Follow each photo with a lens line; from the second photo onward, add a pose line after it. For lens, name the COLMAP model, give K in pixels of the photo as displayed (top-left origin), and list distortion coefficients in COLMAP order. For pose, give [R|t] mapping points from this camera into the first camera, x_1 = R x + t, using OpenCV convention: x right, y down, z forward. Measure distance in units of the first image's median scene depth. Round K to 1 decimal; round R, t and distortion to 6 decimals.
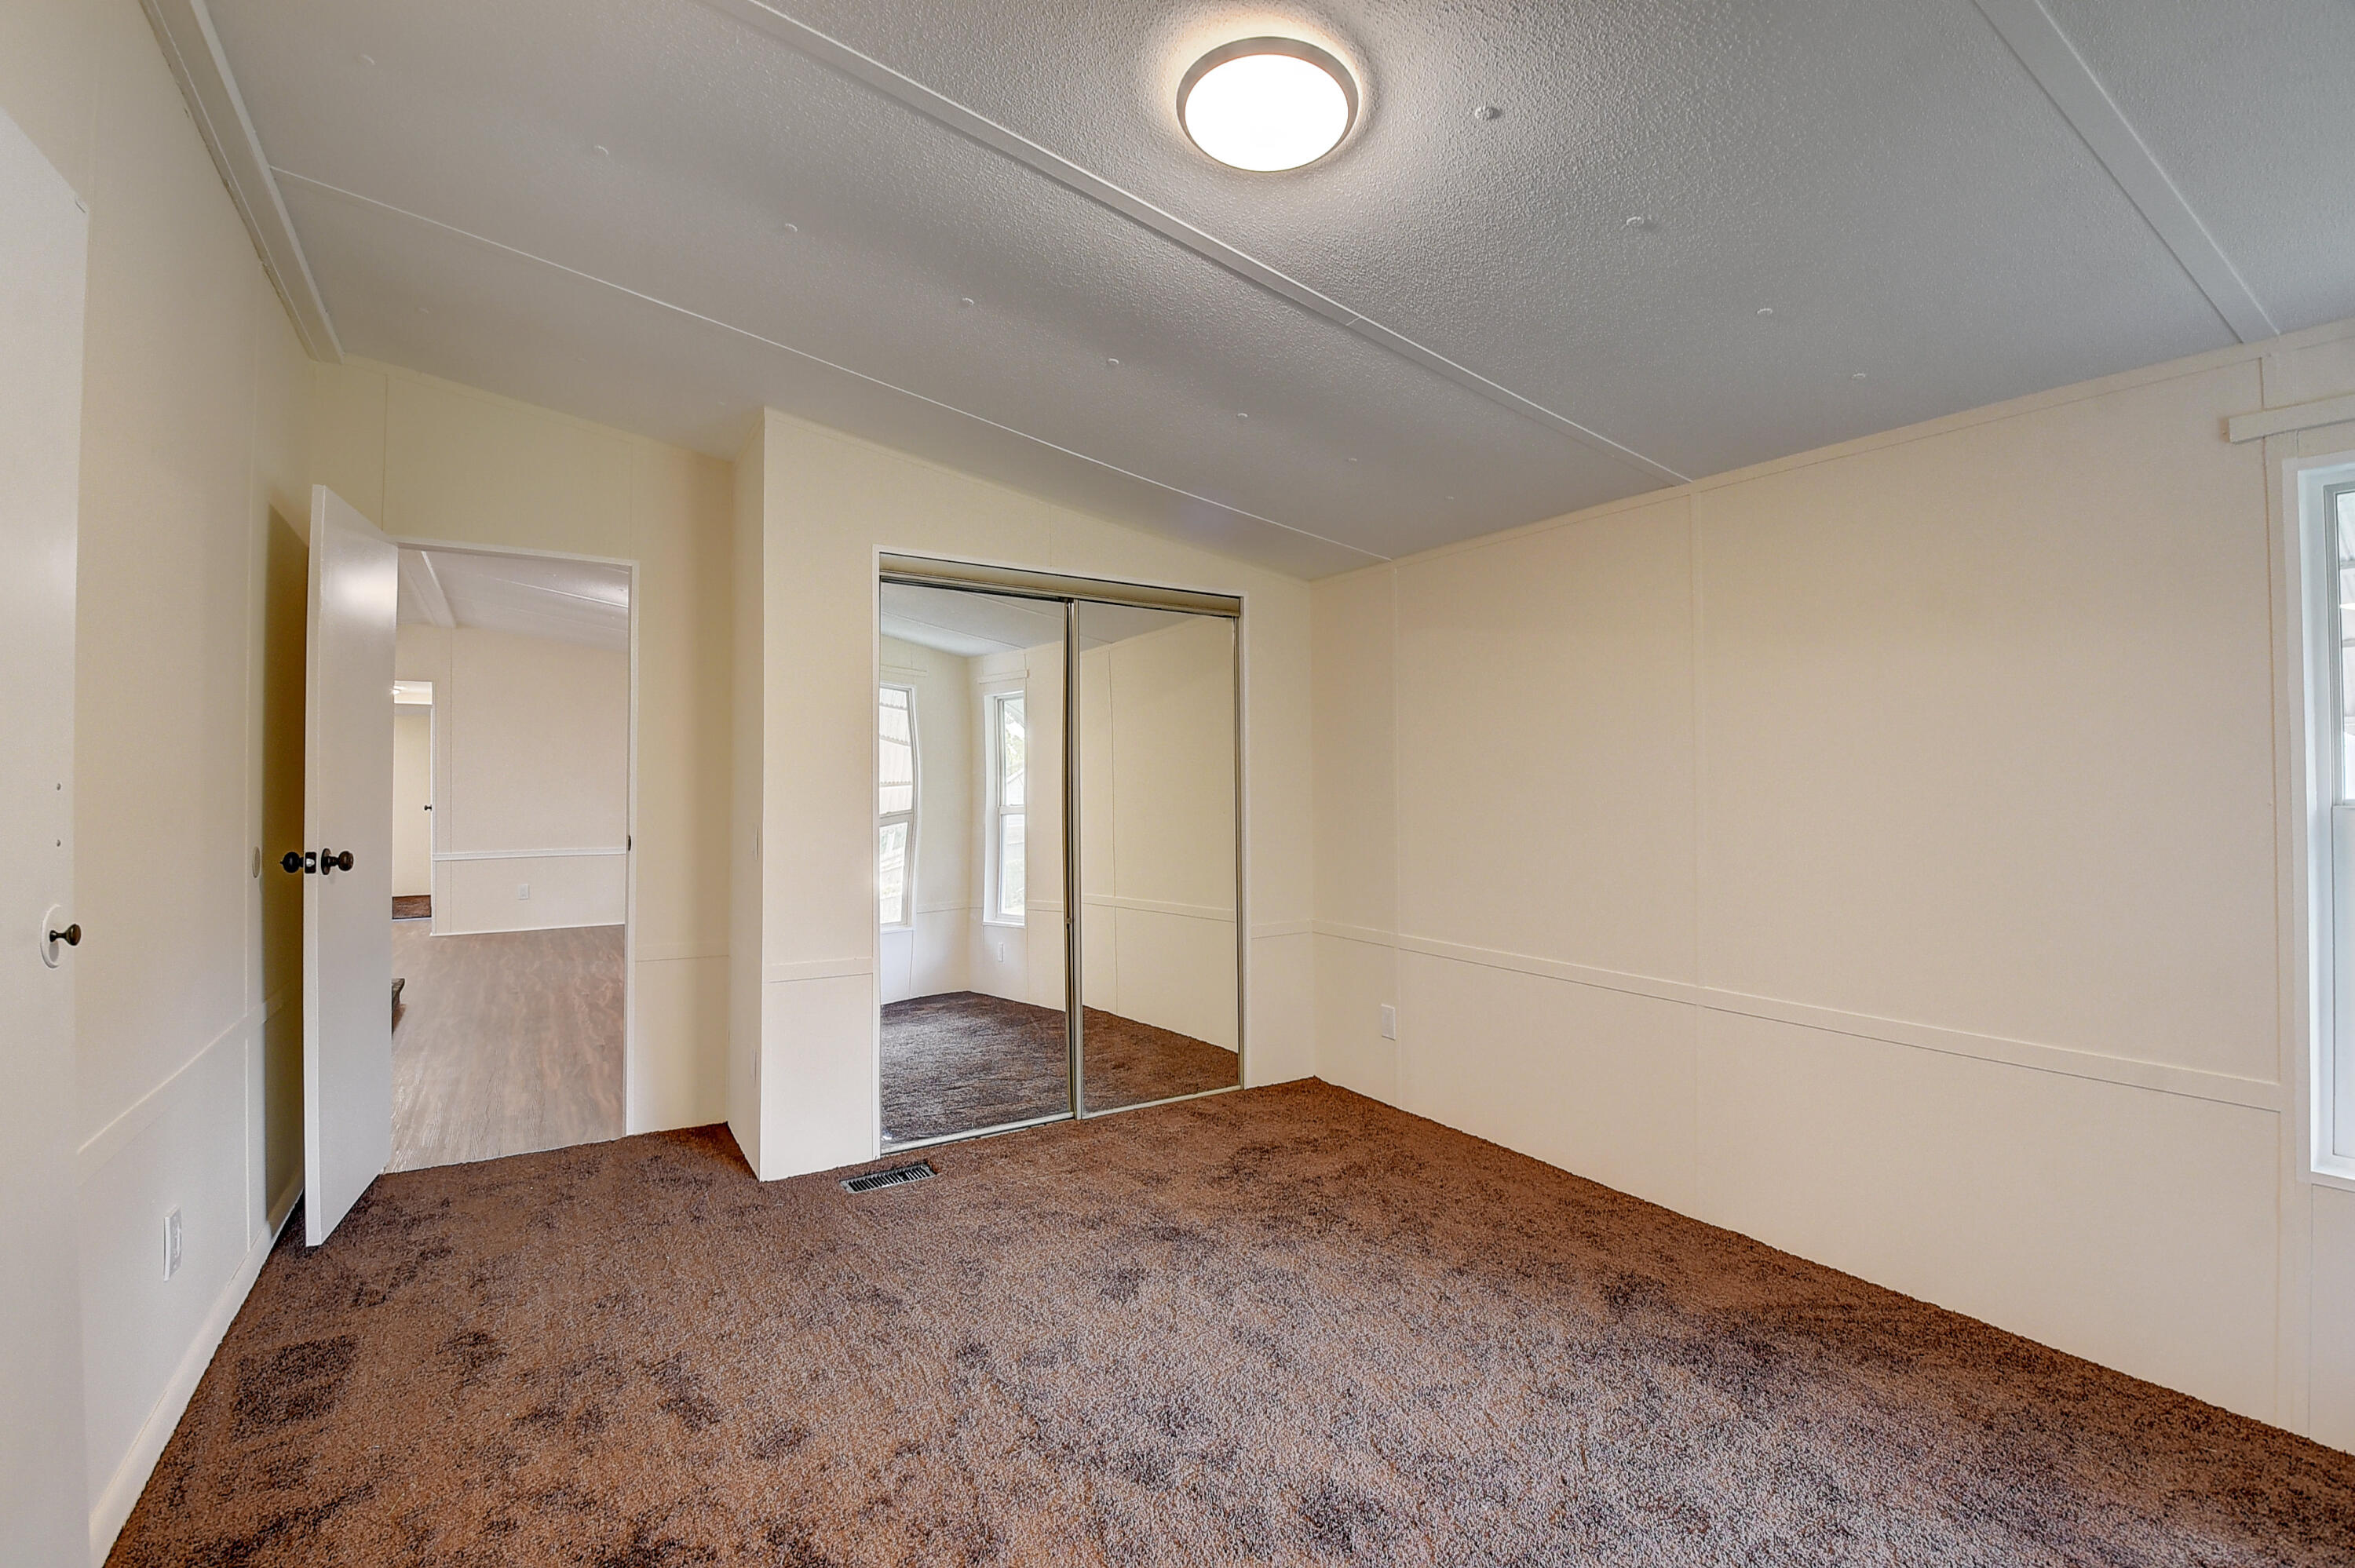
lens RADIAL K [[1031.2, 0, 1172.9], [0, 1031.2, 770.4], [0, 0, 1]] dist [0.012987, -0.016121]
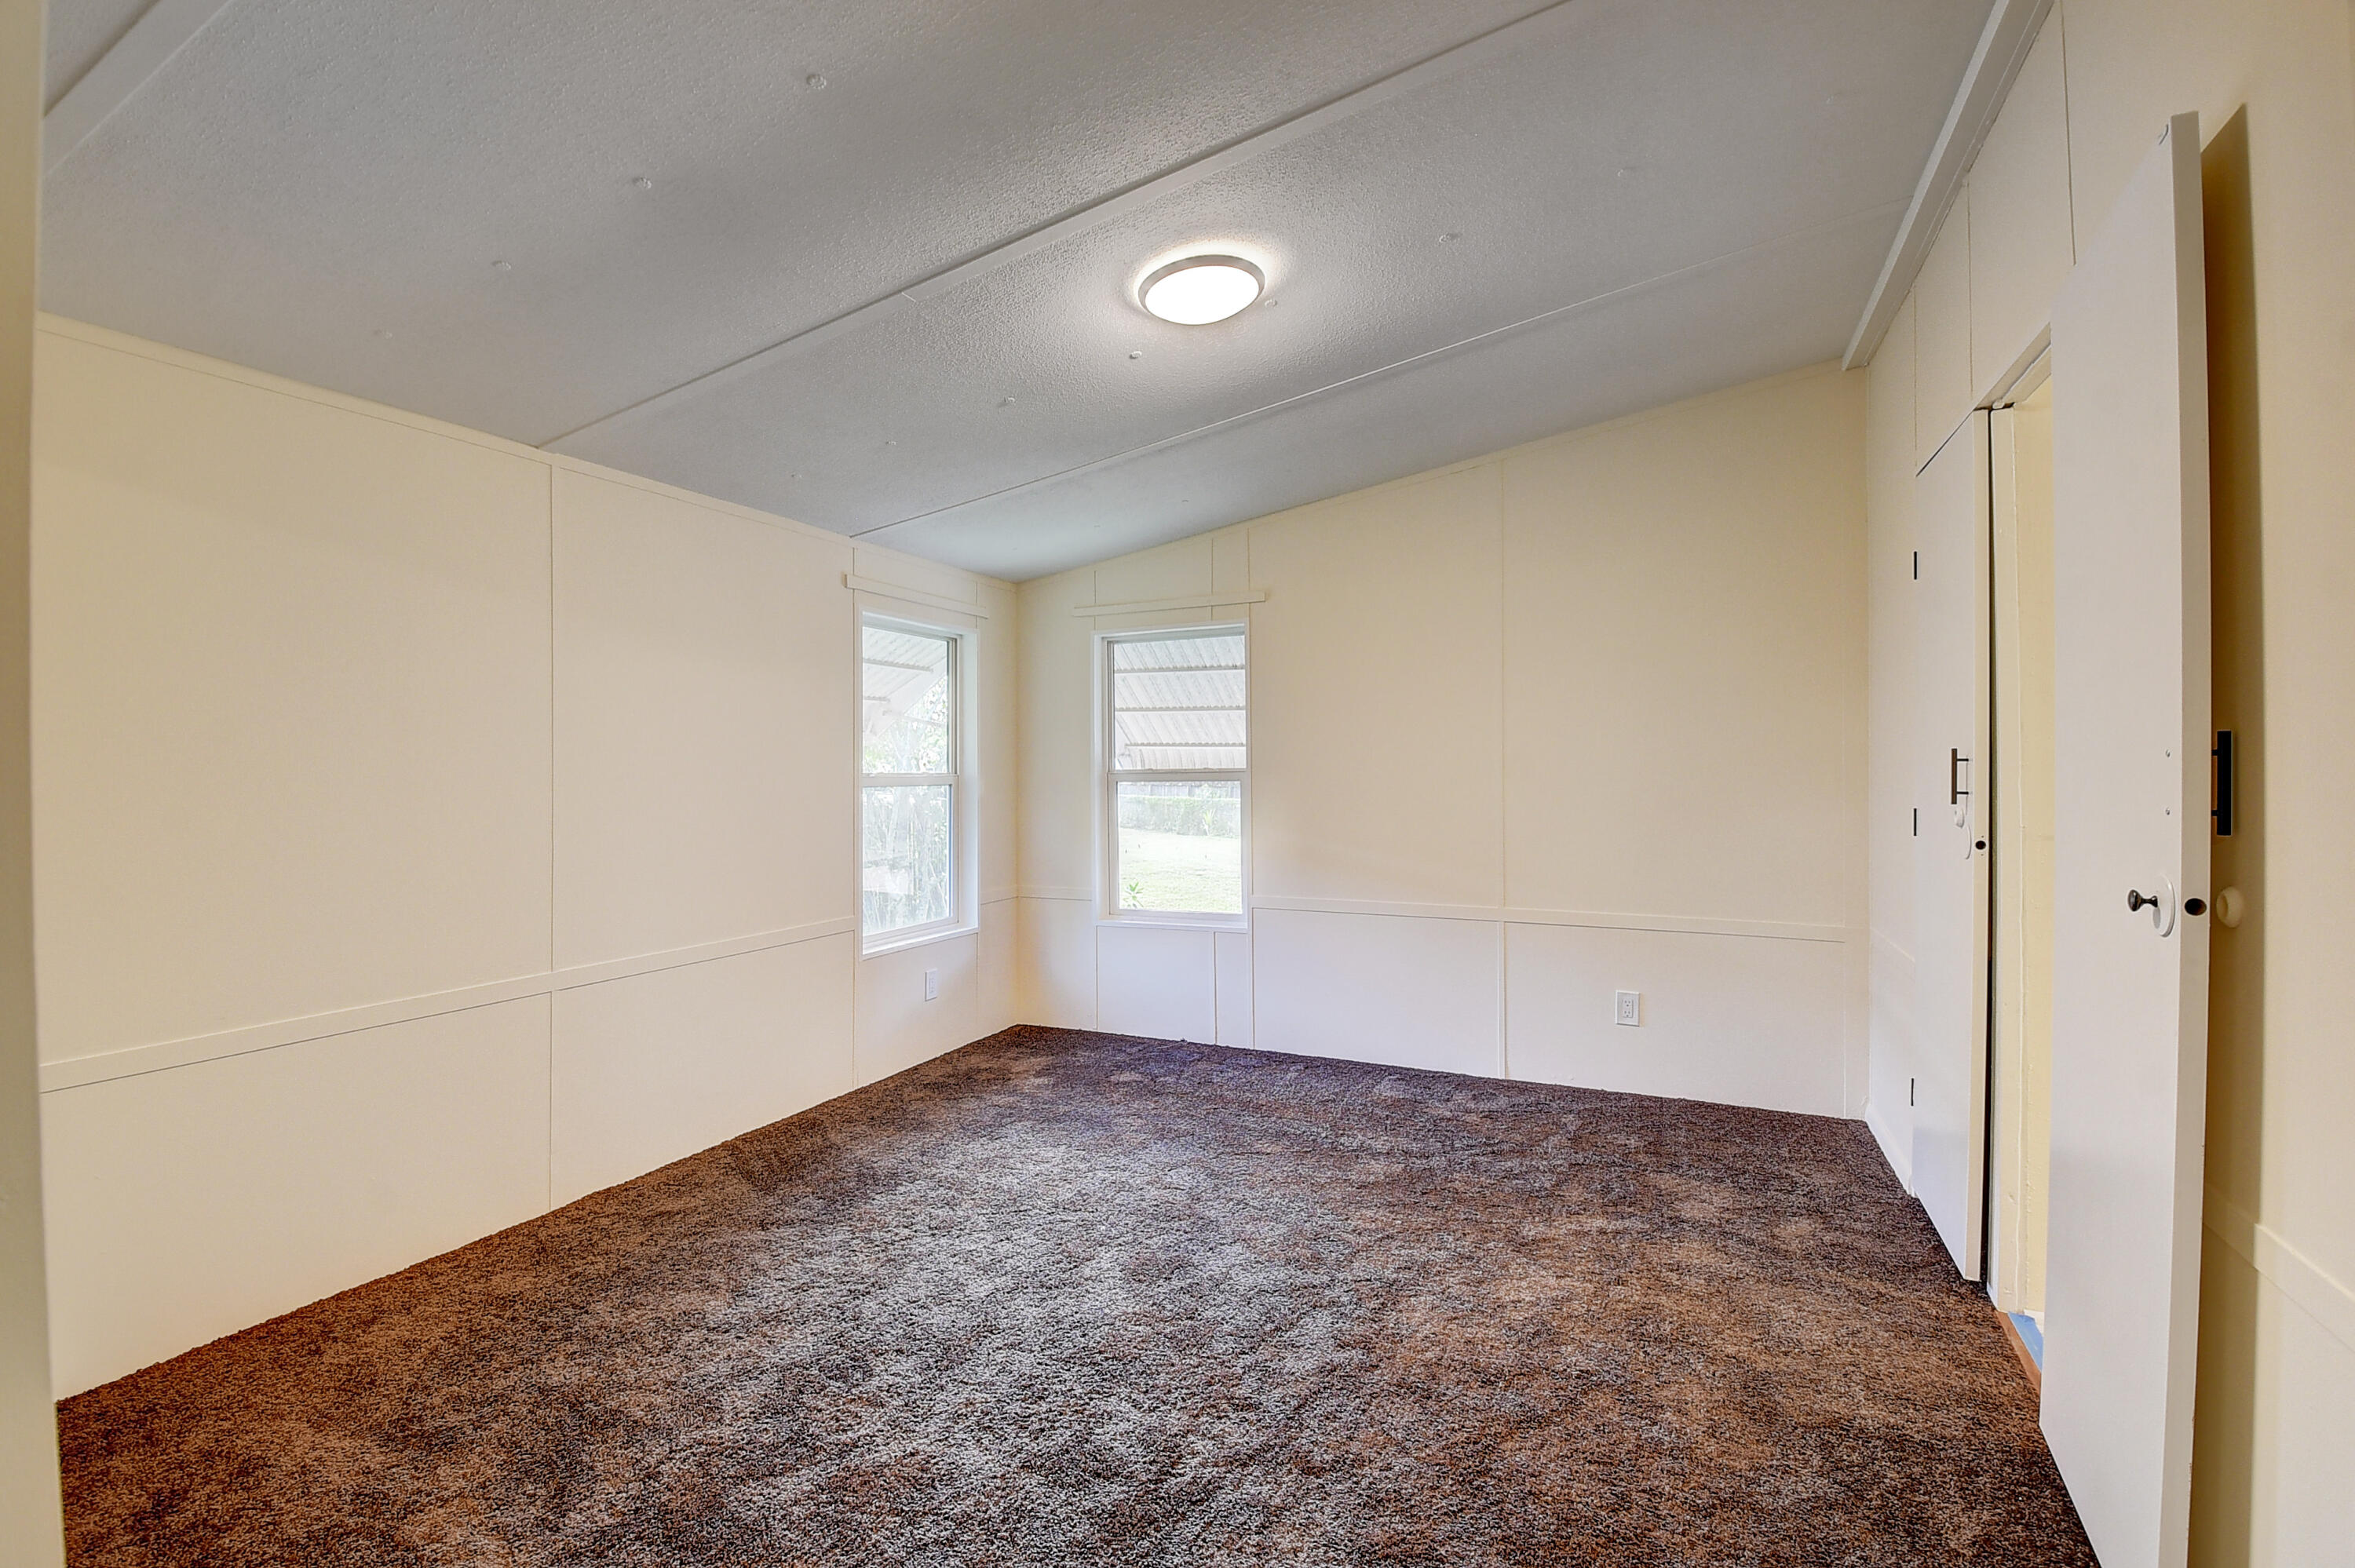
lens RADIAL K [[1031.2, 0, 1172.9], [0, 1031.2, 770.4], [0, 0, 1]] dist [0.012987, -0.016121]
pose [[-0.534474, 0.007336, 0.845153, -0.849878], [-0.003924, 0.999930, -0.011161, 0.037179], [-0.845176, -0.009281, -0.534408, 1.384855]]
